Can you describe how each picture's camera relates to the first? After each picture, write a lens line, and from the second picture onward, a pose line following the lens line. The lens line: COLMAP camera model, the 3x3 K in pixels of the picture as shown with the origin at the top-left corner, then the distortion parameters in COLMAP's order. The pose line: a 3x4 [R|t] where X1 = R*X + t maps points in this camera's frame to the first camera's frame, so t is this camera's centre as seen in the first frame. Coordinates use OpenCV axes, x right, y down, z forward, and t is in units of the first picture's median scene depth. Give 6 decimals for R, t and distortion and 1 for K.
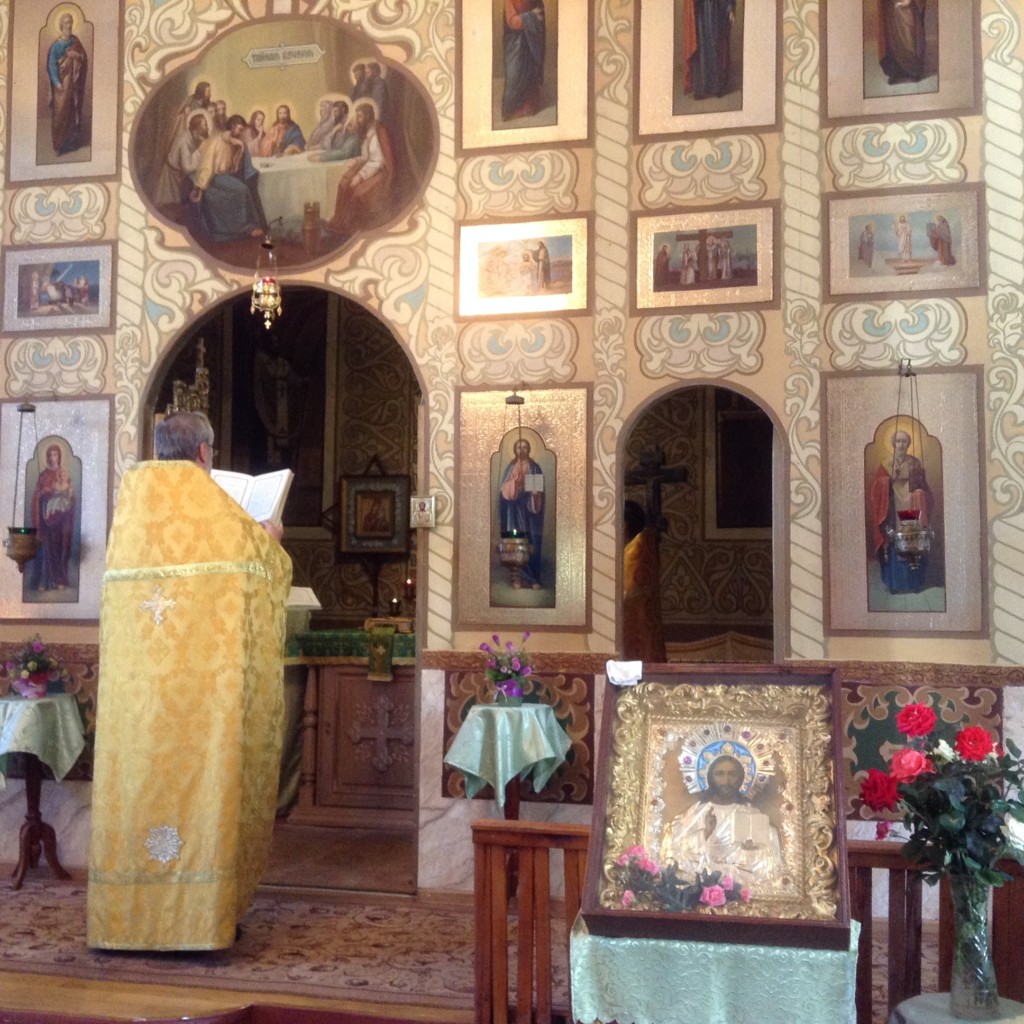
lens RADIAL K [[1225.9, 0, 511.7], [0, 1225.9, 523.0], [0, 0, 1]] dist [0.193563, -0.454520]
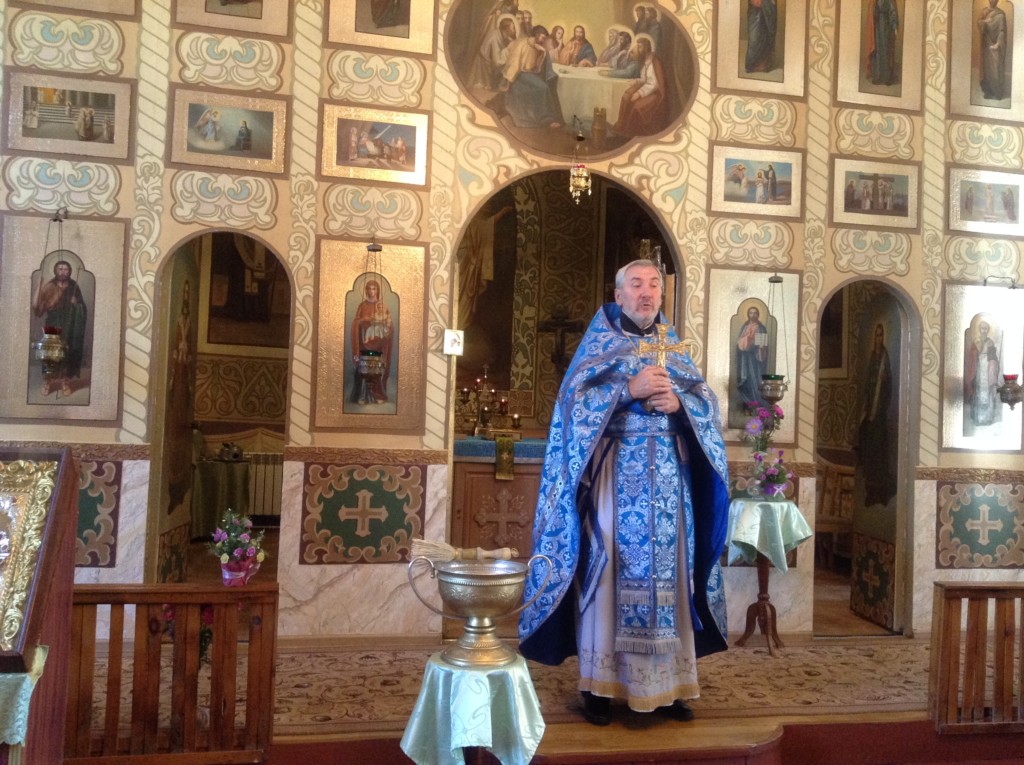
lens RADIAL K [[938.9, 0, 512.9], [0, 938.9, 391.1], [0, 0, 1]] dist [0.166990, -0.350636]
pose [[0.900085, 0.035046, 0.434303, -0.672872], [-0.054268, 0.998016, 0.031935, 0.006263], [-0.432322, -0.052313, 0.900201, 0.147739]]
